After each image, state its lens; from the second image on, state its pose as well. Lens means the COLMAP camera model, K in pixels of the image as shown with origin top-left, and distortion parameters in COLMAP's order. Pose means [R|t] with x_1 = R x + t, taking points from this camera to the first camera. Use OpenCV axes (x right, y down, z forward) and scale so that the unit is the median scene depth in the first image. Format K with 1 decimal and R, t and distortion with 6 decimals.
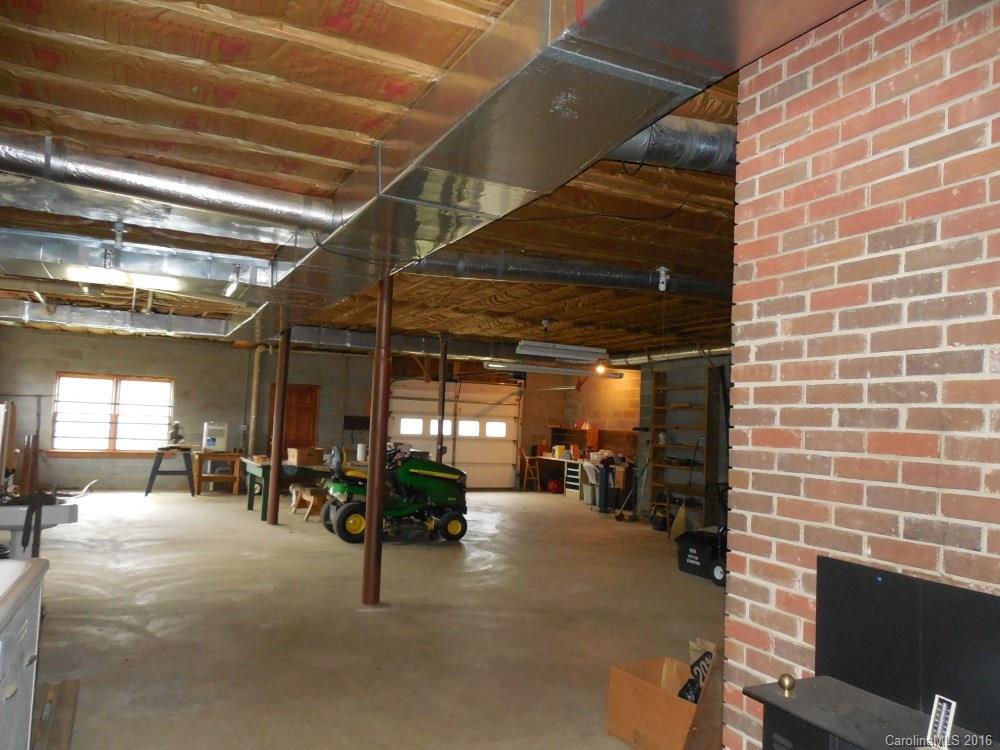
lens RADIAL K [[752.1, 0, 505.2], [0, 752.1, 374.6], [0, 0, 1]] dist [0.013505, -0.001937]
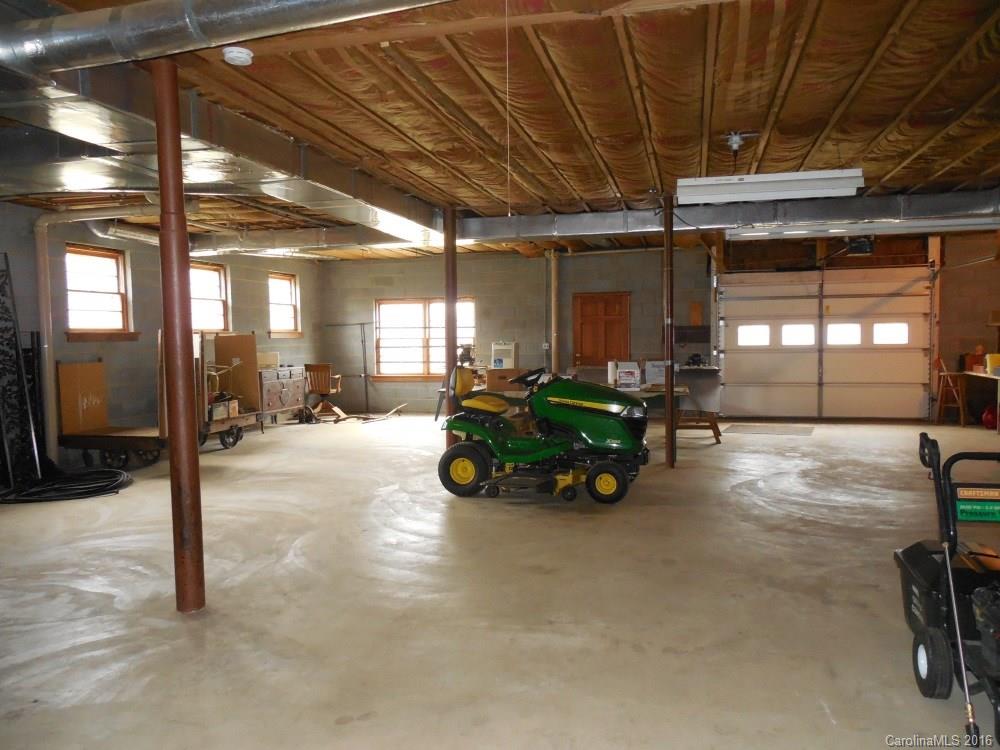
lens RADIAL K [[752.1, 0, 497.8], [0, 752.1, 374.9], [0, 0, 1]] dist [0.013505, -0.001937]
pose [[0.759755, -0.015410, -0.650026, 0.186037], [0.085952, 0.993326, 0.076914, 0.031151], [0.644503, -0.114307, 0.756009, 0.290600]]
